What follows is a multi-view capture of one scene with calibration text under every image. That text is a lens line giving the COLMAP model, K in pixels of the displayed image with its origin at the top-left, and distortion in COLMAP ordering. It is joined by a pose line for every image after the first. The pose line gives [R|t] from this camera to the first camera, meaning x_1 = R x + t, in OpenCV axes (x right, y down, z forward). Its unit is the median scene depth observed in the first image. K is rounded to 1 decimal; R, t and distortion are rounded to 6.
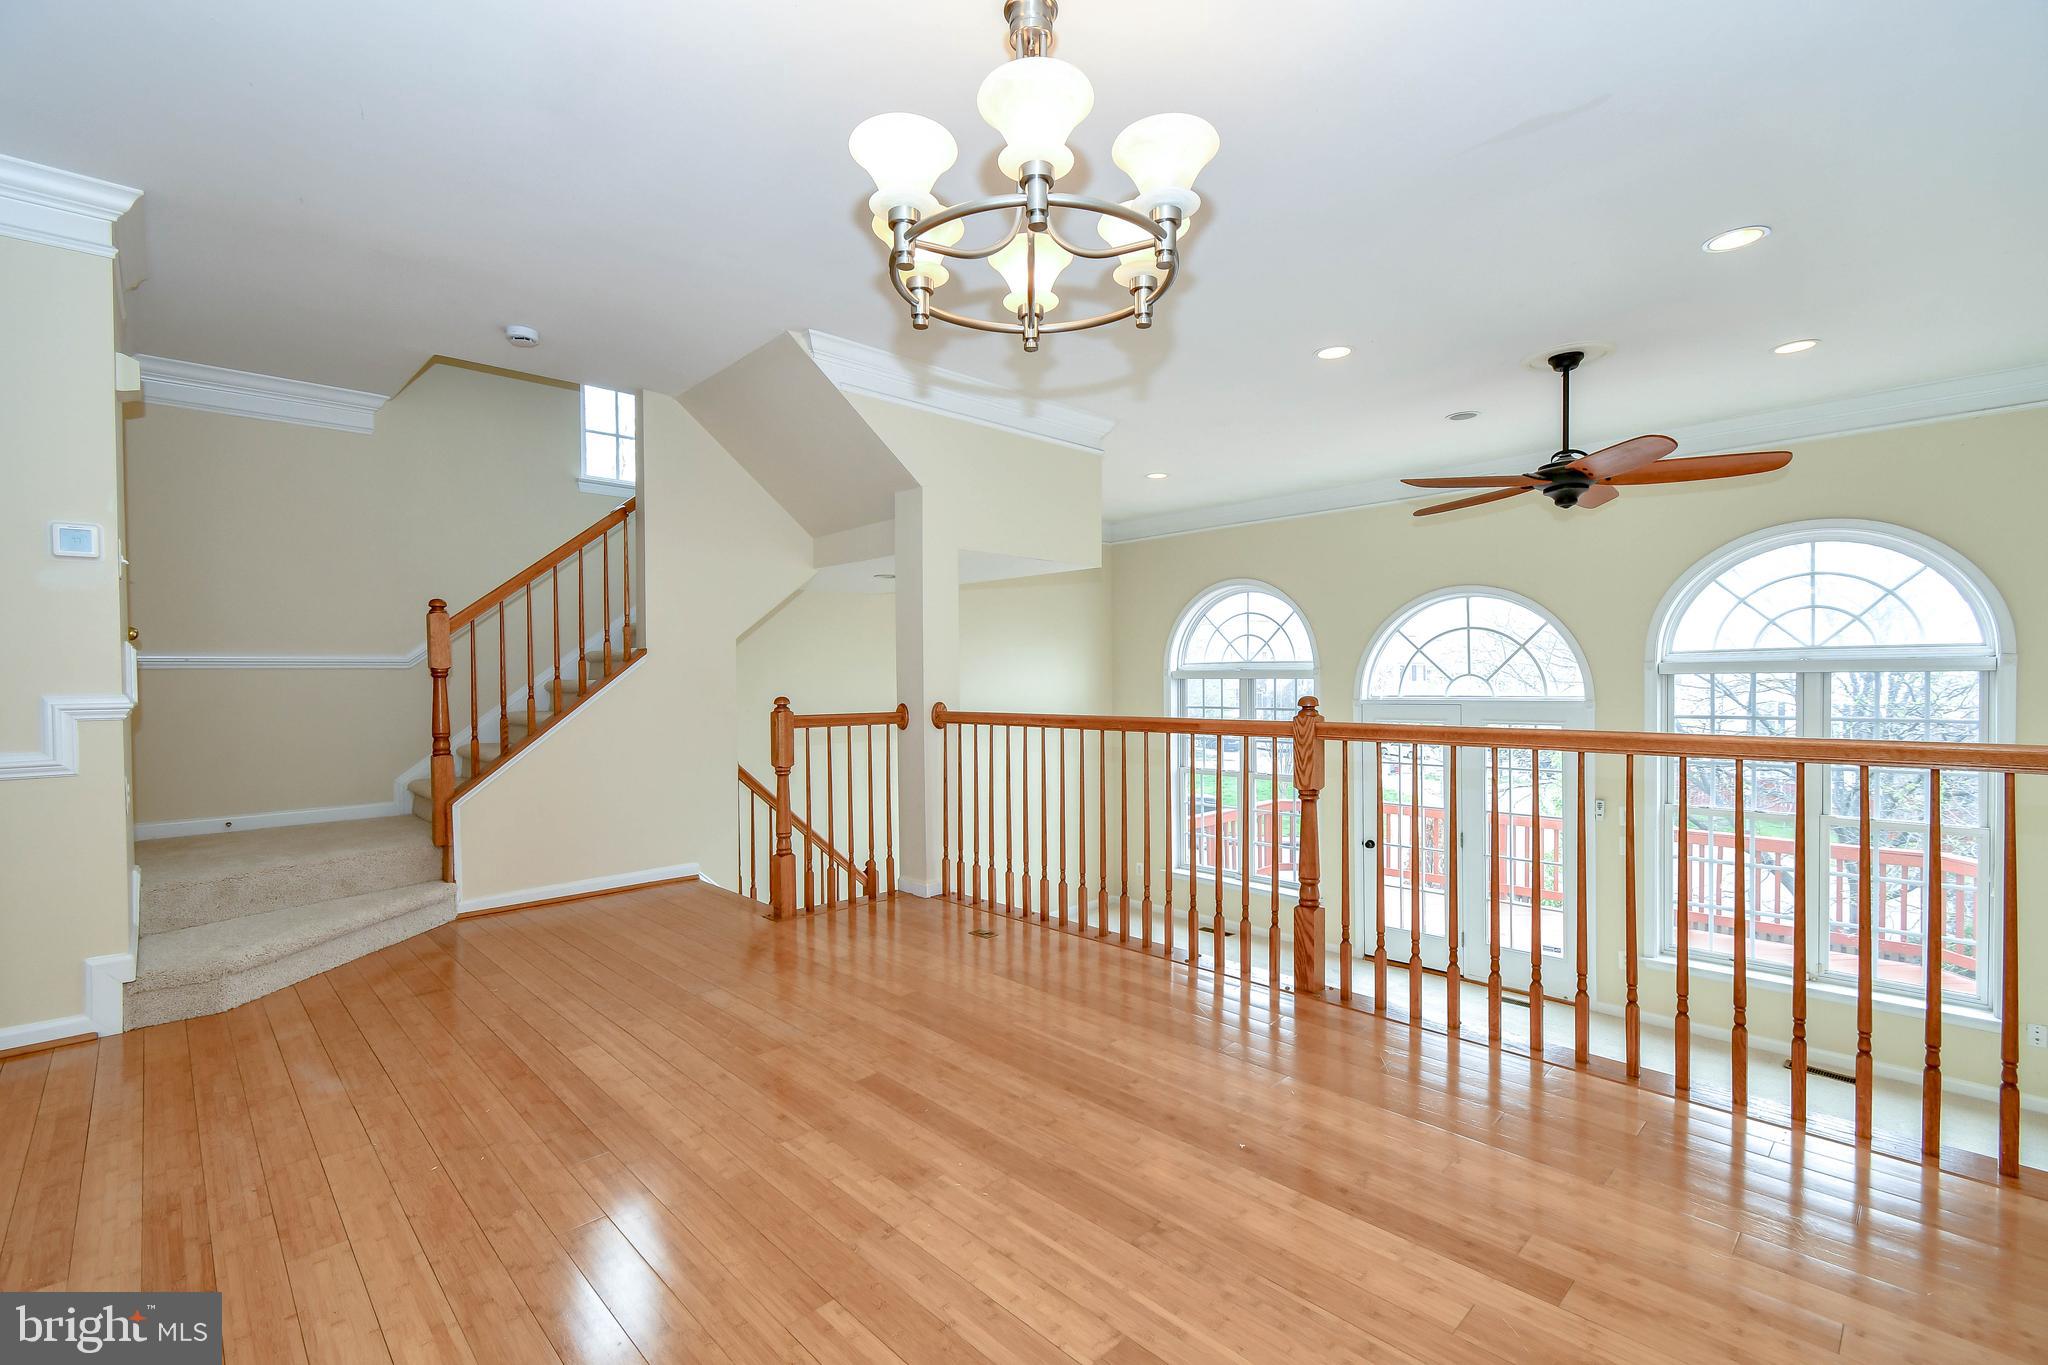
lens RADIAL K [[906.2, 0, 1037.2], [0, 906.2, 686.1], [0, 0, 1]] dist [0.004519, -0.001886]
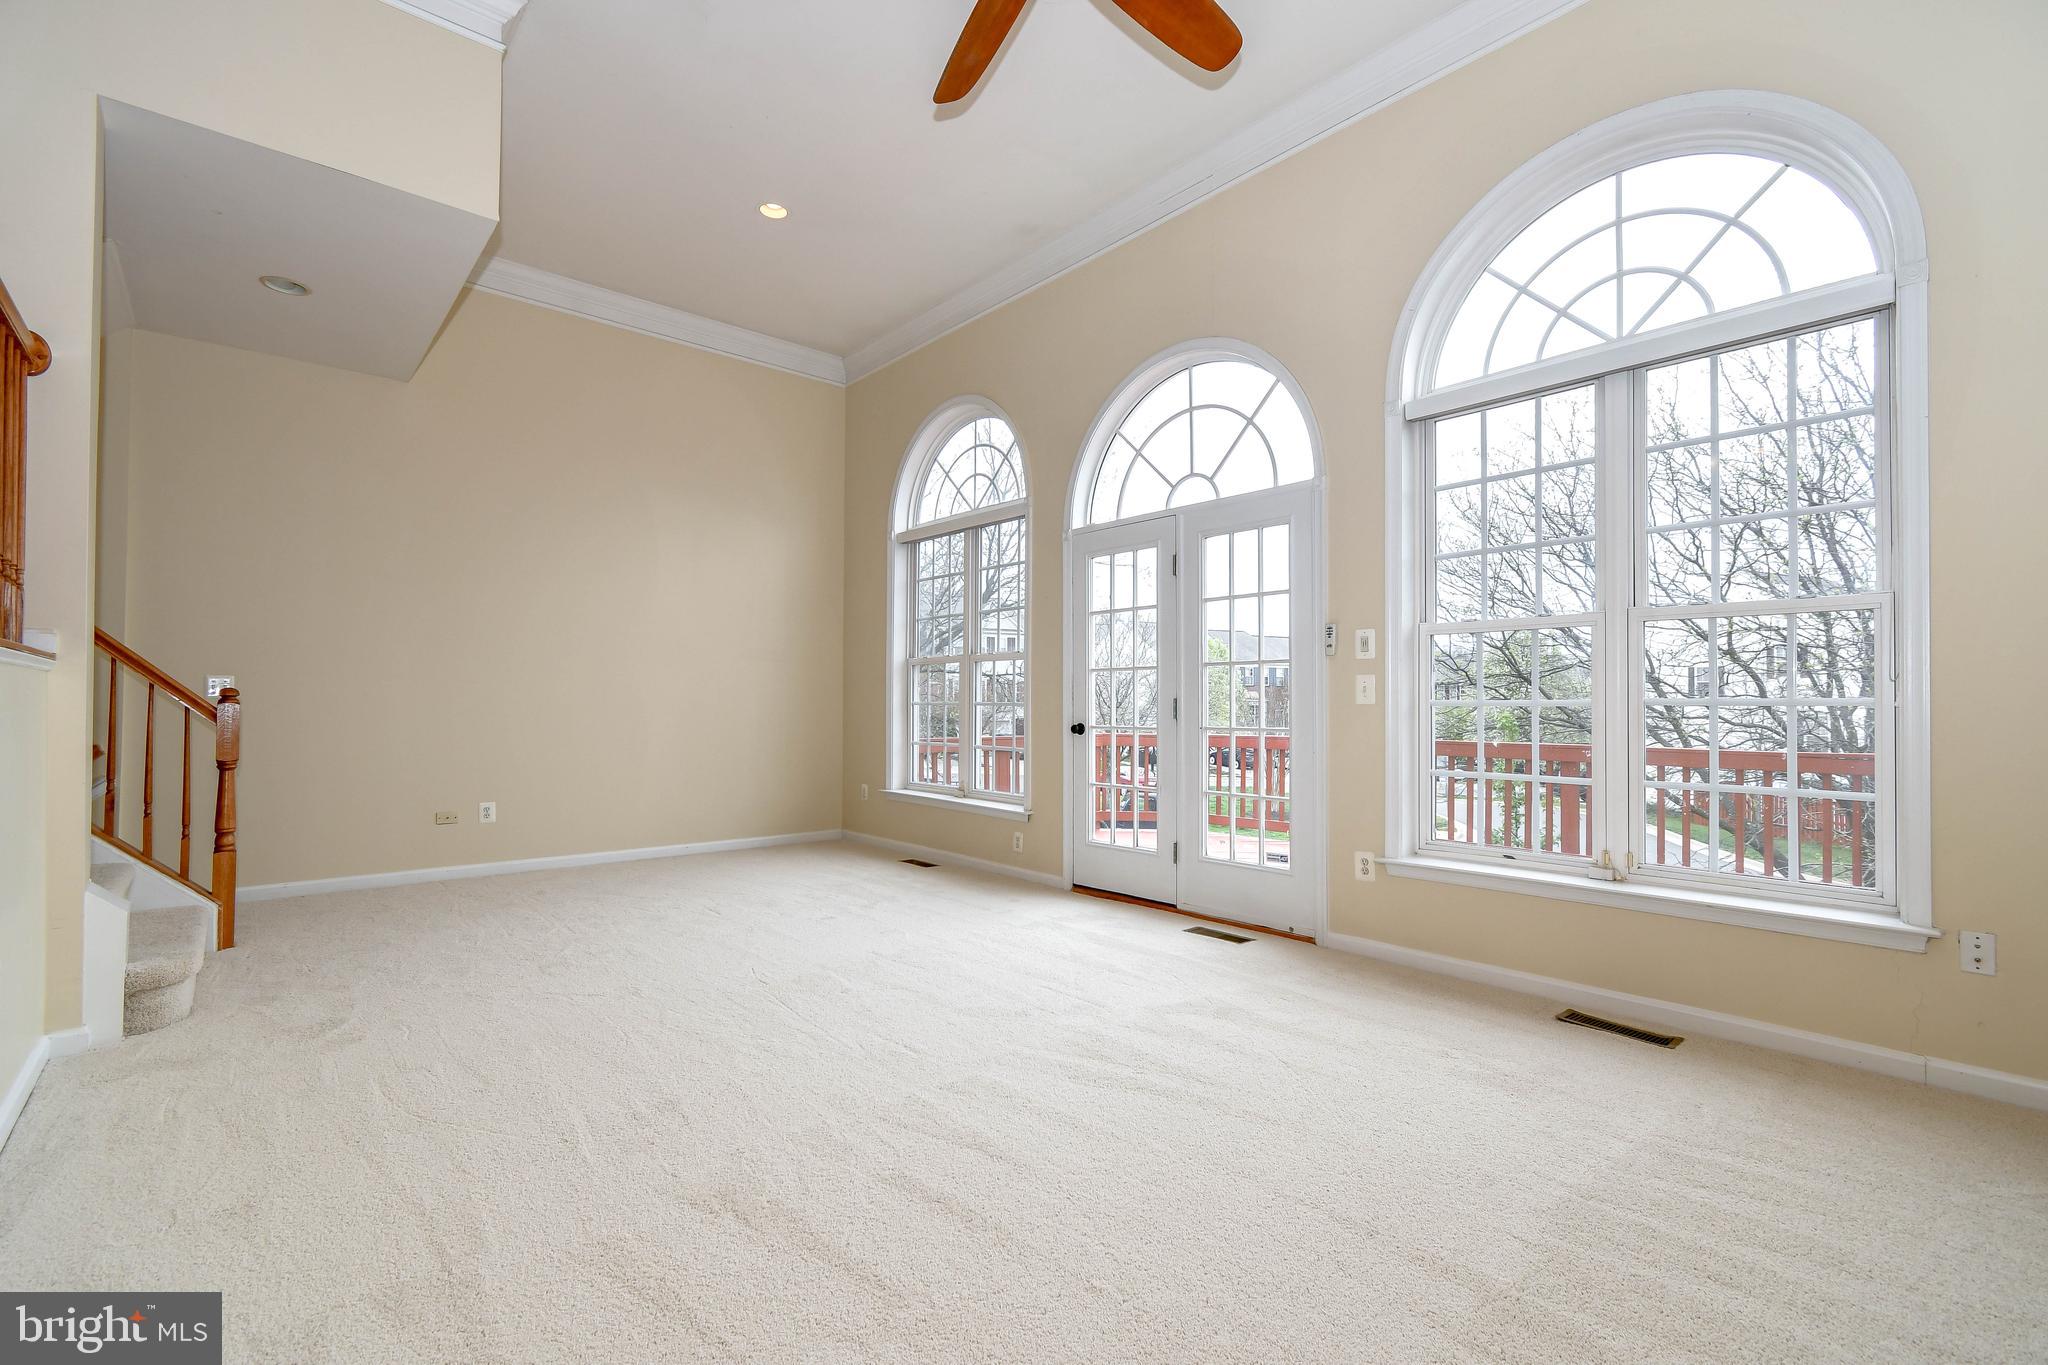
lens RADIAL K [[906.2, 0, 1031.8], [0, 906.2, 685.1], [0, 0, 1]] dist [0.004519, -0.001886]
pose [[0.998351, 0.018932, -0.054190, 0.619037], [-0.020727, 0.999249, -0.032748, 0.276724], [0.053530, 0.033817, 0.997993, 0.465847]]
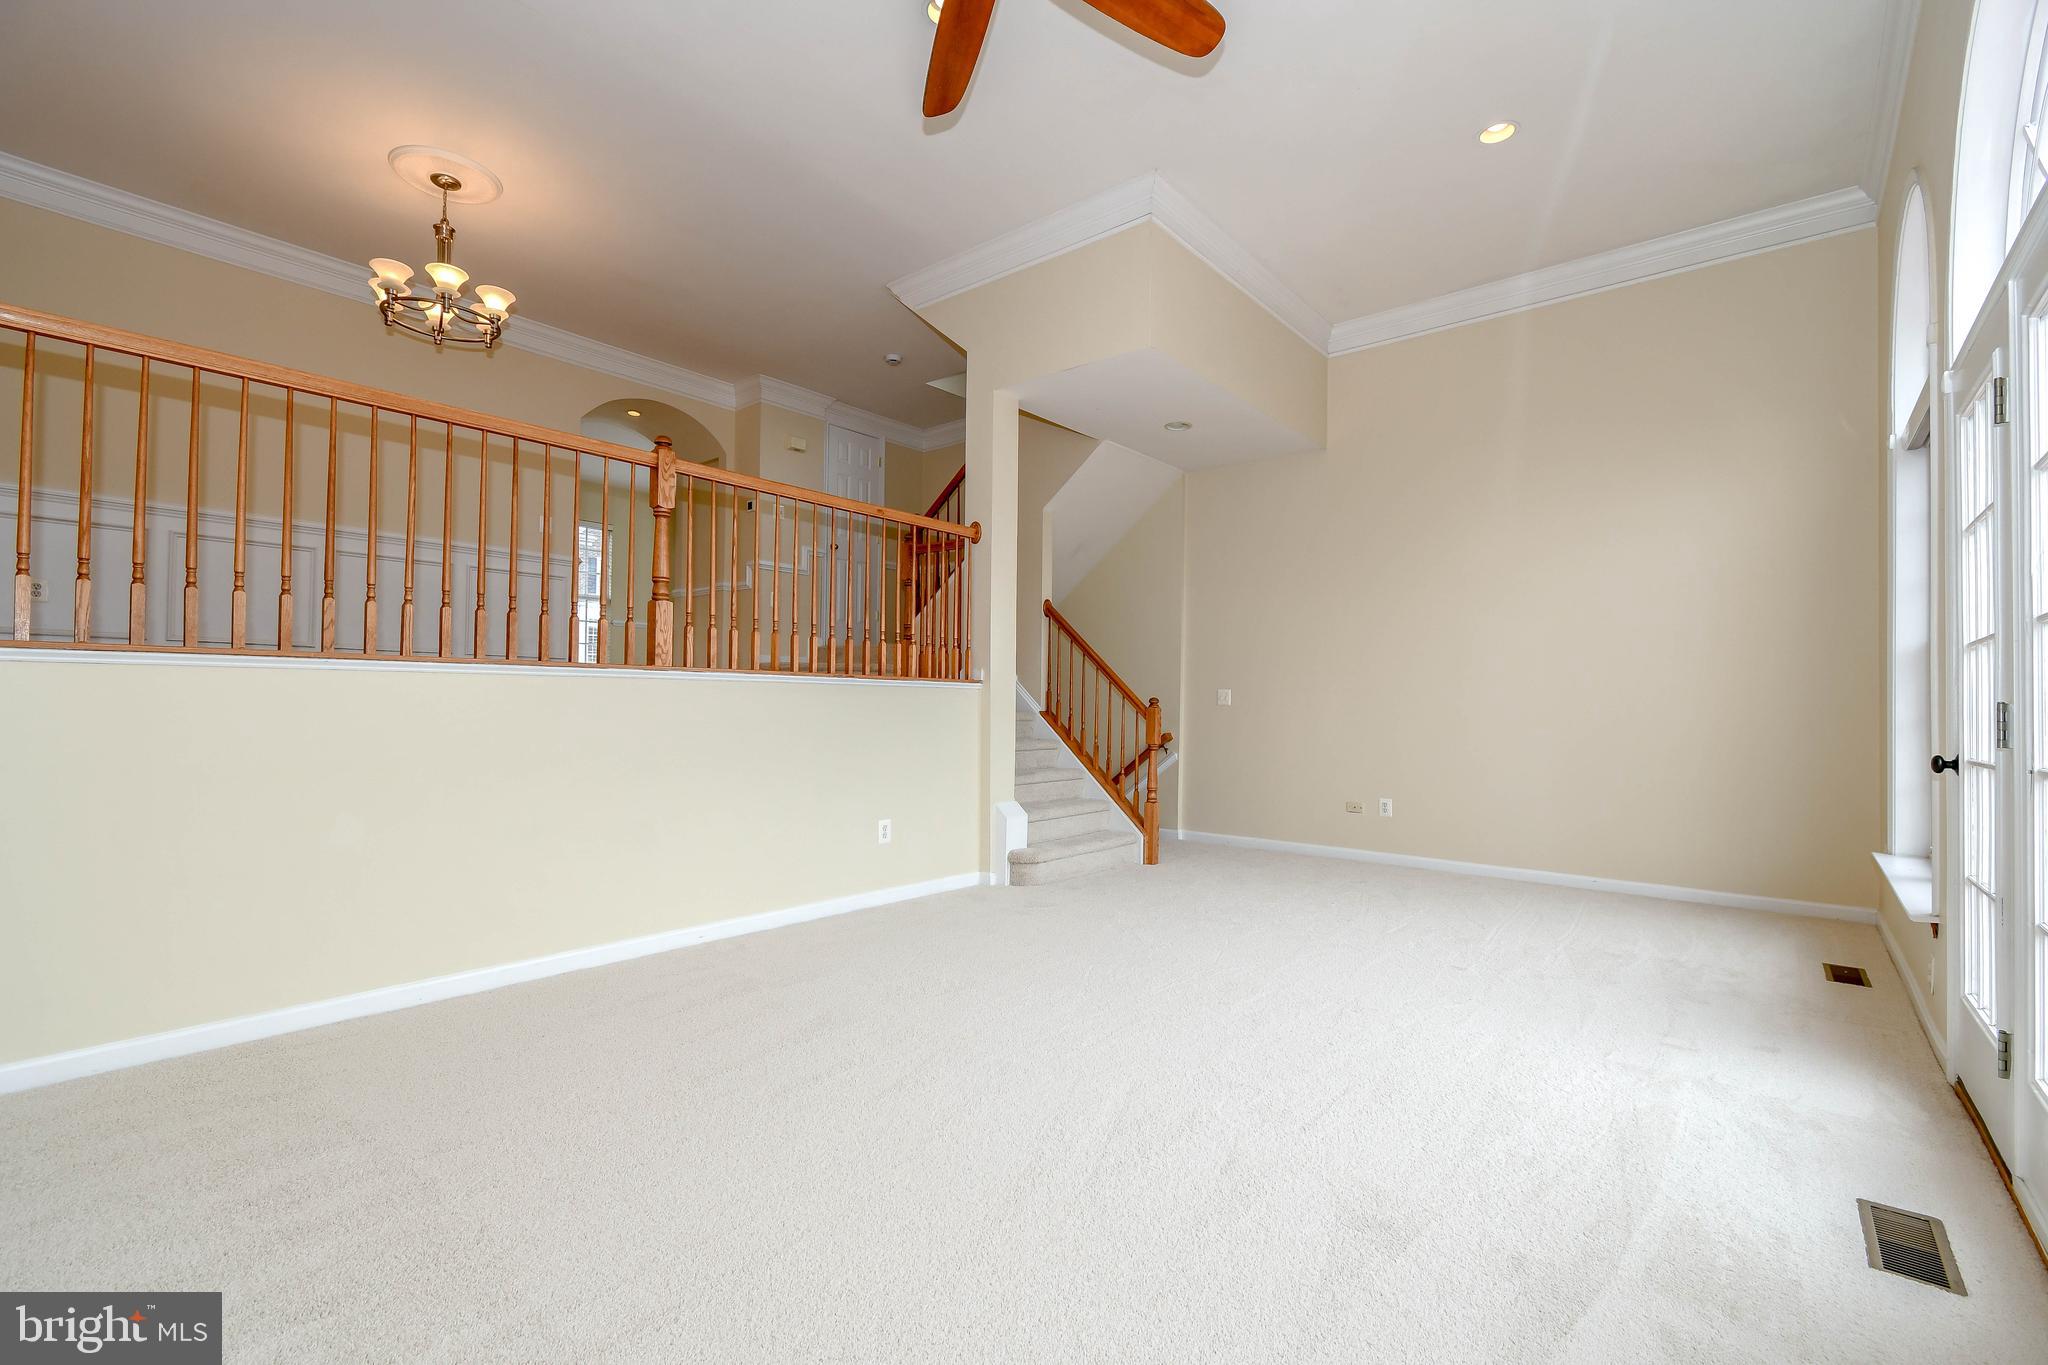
lens RADIAL K [[906.2, 0, 1032.9], [0, 906.2, 693.1], [0, 0, 1]] dist [0.004519, -0.001886]
pose [[0.098505, 0.004316, -0.995127, 1.210508], [-0.026123, 0.999657, 0.001750, 0.259929], [0.994794, 0.025823, 0.098584, 1.059000]]
